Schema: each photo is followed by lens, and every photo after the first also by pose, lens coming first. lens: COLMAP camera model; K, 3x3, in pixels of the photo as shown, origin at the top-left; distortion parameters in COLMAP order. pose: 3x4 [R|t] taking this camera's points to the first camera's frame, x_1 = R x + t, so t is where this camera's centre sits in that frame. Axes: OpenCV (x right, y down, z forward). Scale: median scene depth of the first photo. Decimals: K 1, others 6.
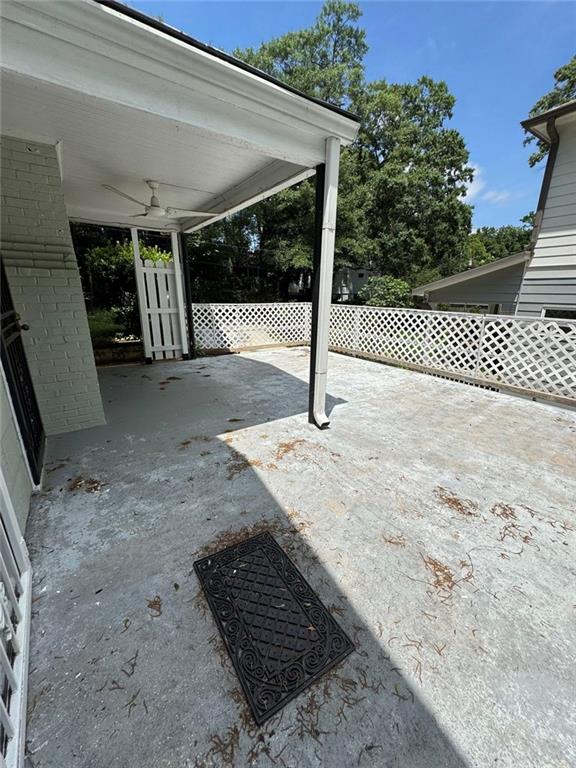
lens RADIAL K [[305.5, 0, 294.7], [0, 305.5, 383.6], [0, 0, 1]] dist [-0.001933, 0.000136]
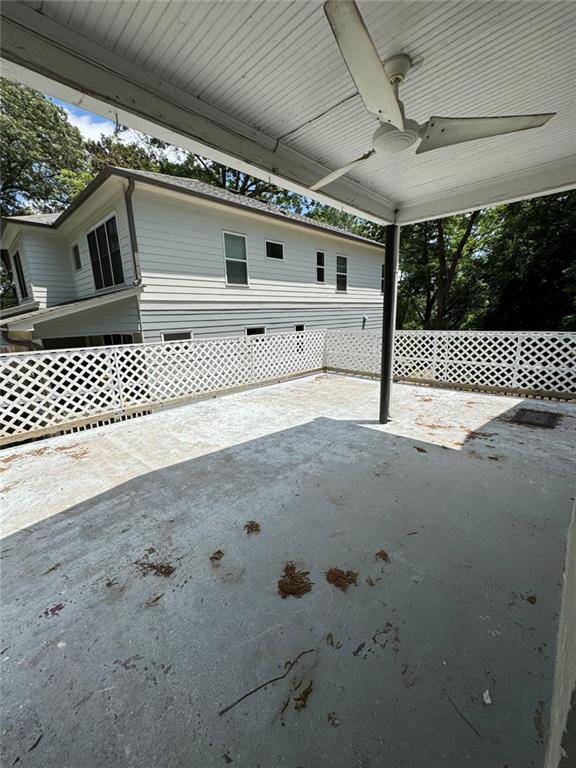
lens RADIAL K [[305.5, 0, 295.0], [0, 305.5, 384.1], [0, 0, 1]] dist [-0.001933, 0.000136]
pose [[-0.201856, -0.210593, 0.956507, -0.859231], [0.313931, 0.911171, 0.266862, -0.383154], [-0.927740, 0.354145, -0.117813, 1.236634]]
